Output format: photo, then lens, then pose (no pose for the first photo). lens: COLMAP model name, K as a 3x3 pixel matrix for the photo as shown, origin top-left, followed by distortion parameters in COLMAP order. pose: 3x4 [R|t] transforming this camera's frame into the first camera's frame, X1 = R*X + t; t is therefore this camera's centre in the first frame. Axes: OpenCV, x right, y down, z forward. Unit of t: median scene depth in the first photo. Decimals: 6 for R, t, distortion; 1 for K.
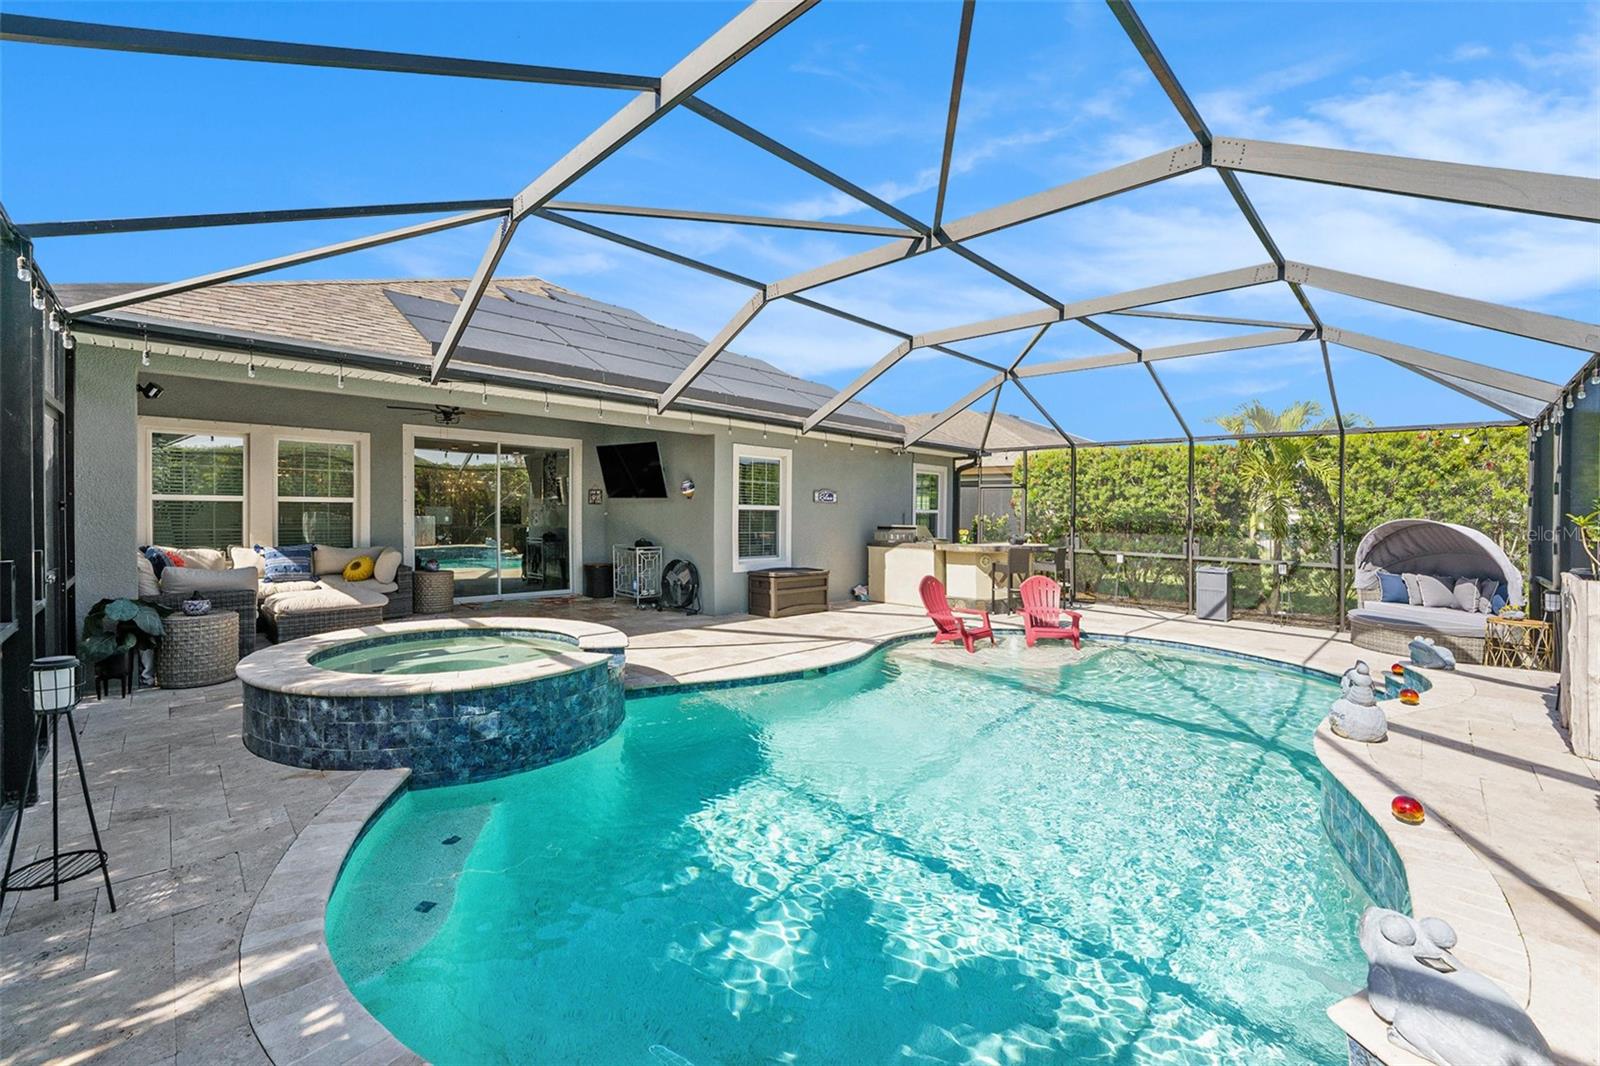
lens RADIAL K [[675.9, 0, 803.7], [0, 675.9, 498.4], [0, 0, 1]] dist [-0.017929, -0.000050]
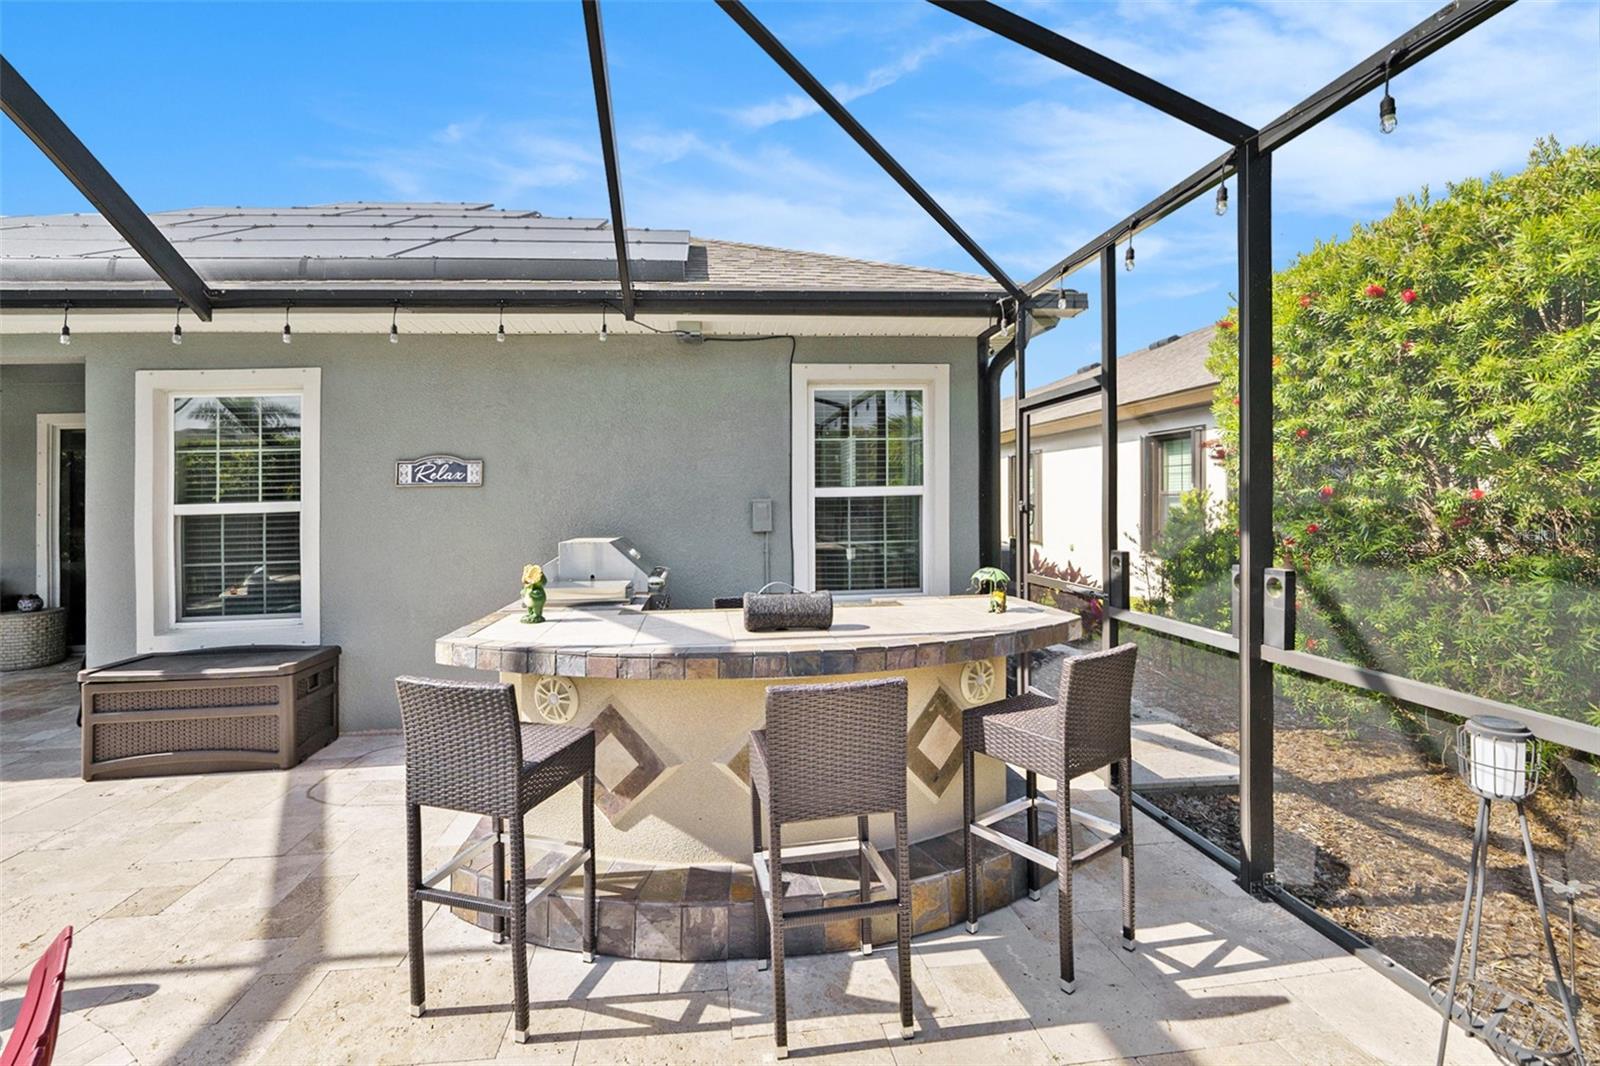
lens RADIAL K [[675.9, 0, 803.7], [0, 675.9, 498.4], [0, 0, 1]] dist [-0.017929, -0.000050]
pose [[0.770395, -0.036796, -0.636505, 0.570566], [0.053606, 0.998536, 0.007158, 0.027385], [0.635310, -0.039635, 0.771240, 1.008585]]
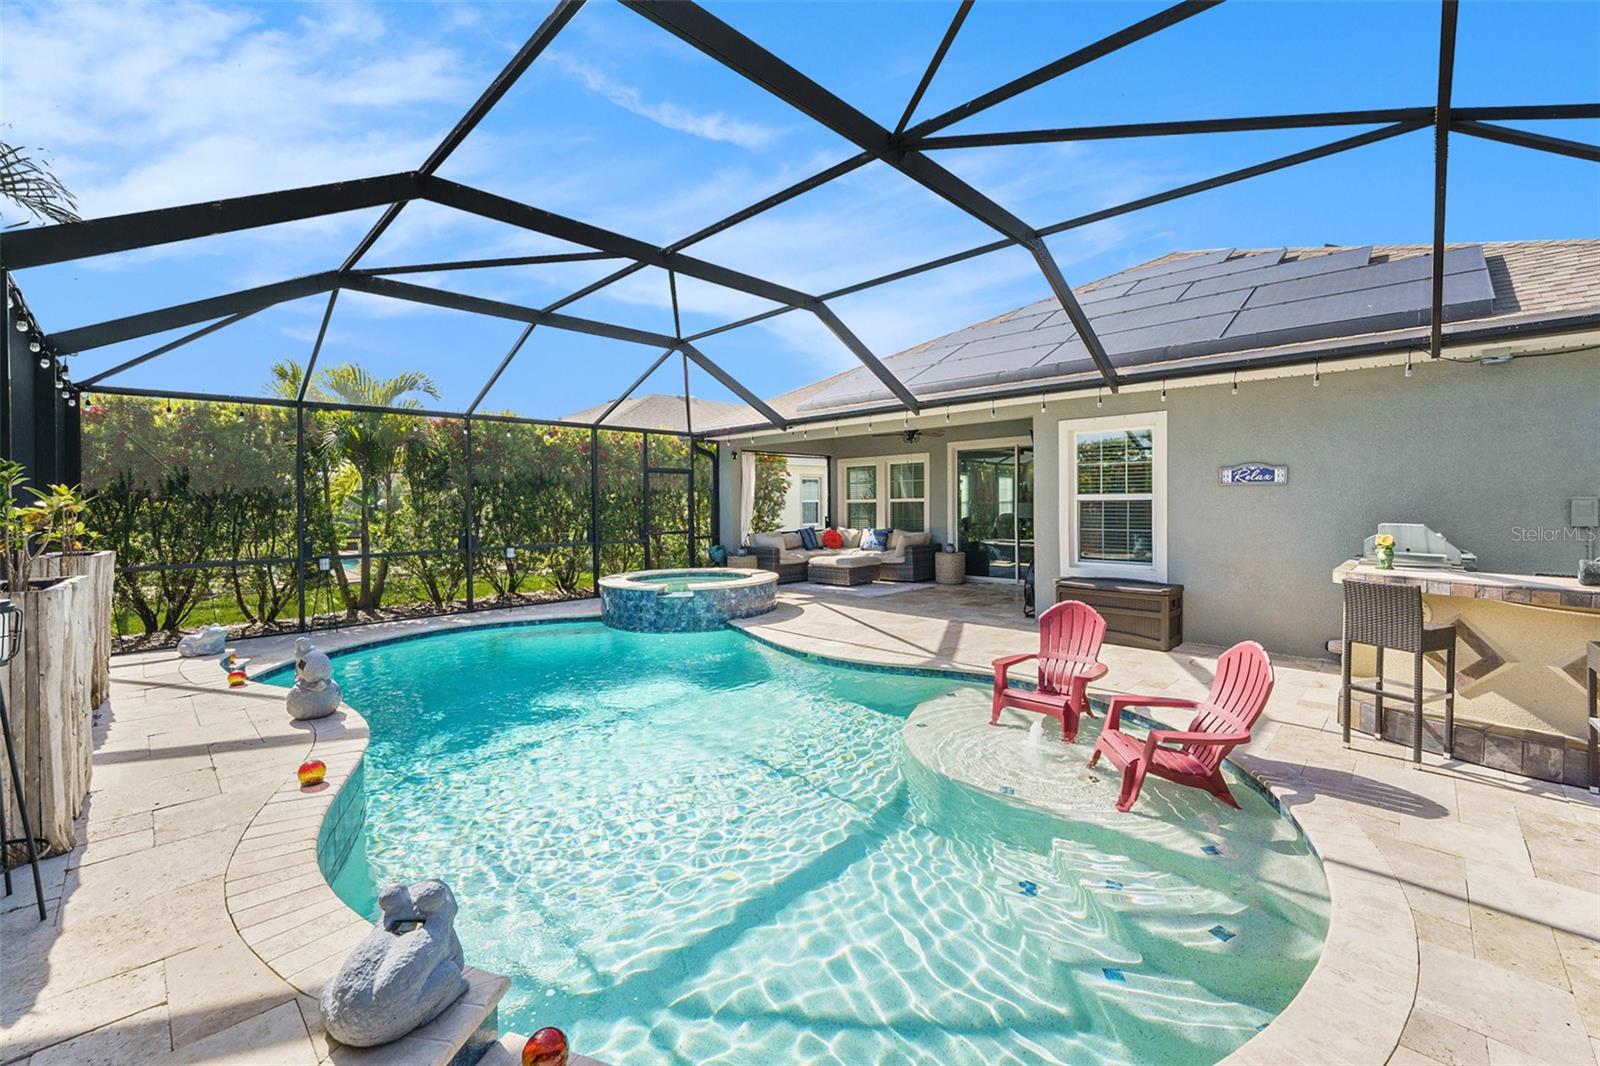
lens RADIAL K [[675.9, 0, 803.7], [0, 675.9, 498.4], [0, 0, 1]] dist [-0.017929, -0.000050]
pose [[-0.014698, -0.025638, -0.999563, 0.777677], [0.024769, 0.999355, -0.025997, 0.029381], [0.999585, -0.025141, -0.014053, 0.744703]]
